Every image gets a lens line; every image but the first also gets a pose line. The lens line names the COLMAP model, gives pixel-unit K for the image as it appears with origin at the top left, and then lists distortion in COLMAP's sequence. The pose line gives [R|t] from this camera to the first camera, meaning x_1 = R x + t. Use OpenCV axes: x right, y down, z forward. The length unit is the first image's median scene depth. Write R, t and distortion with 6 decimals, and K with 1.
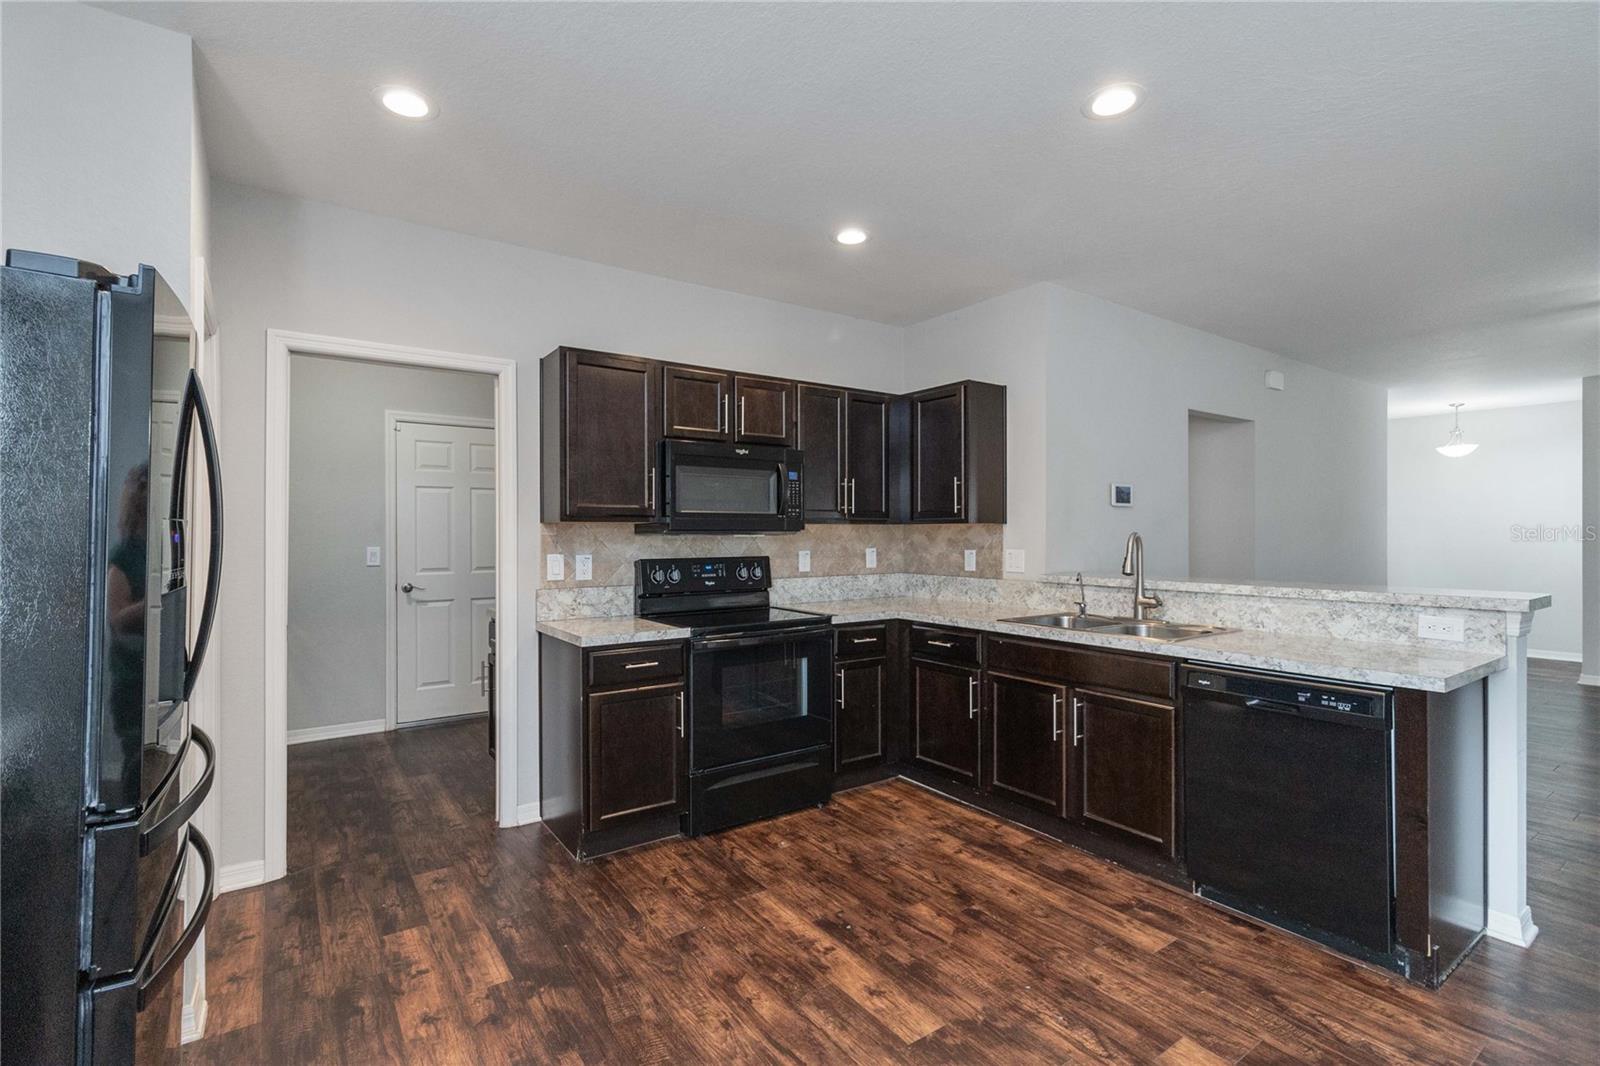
lens RADIAL K [[737.9, 0, 799.8], [0, 737.9, 525.3], [0, 0, 1]] dist [-0.000930, -0.000051]
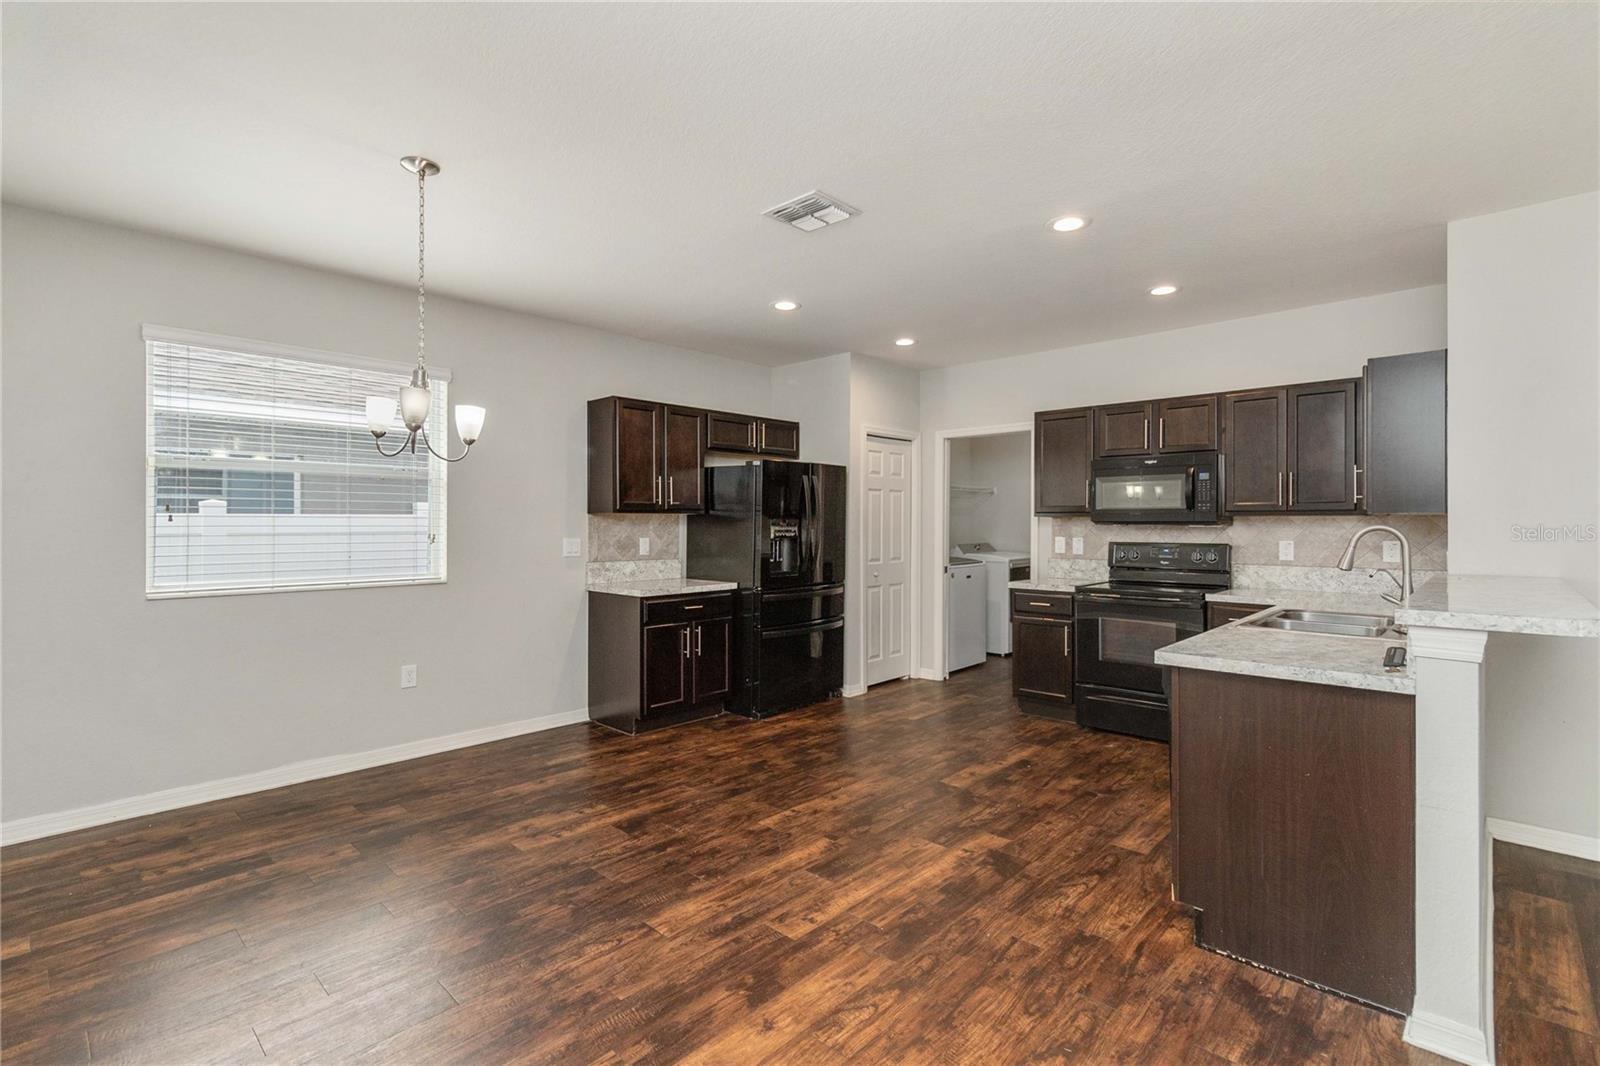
lens RADIAL K [[737.9, 0, 799.8], [0, 737.9, 525.3], [0, 0, 1]] dist [-0.000930, -0.000051]
pose [[0.197889, 0.005211, -0.980211, 1.120454], [0.008804, 0.999936, 0.007093, -0.001551], [0.980185, -0.010033, 0.197830, 0.135962]]
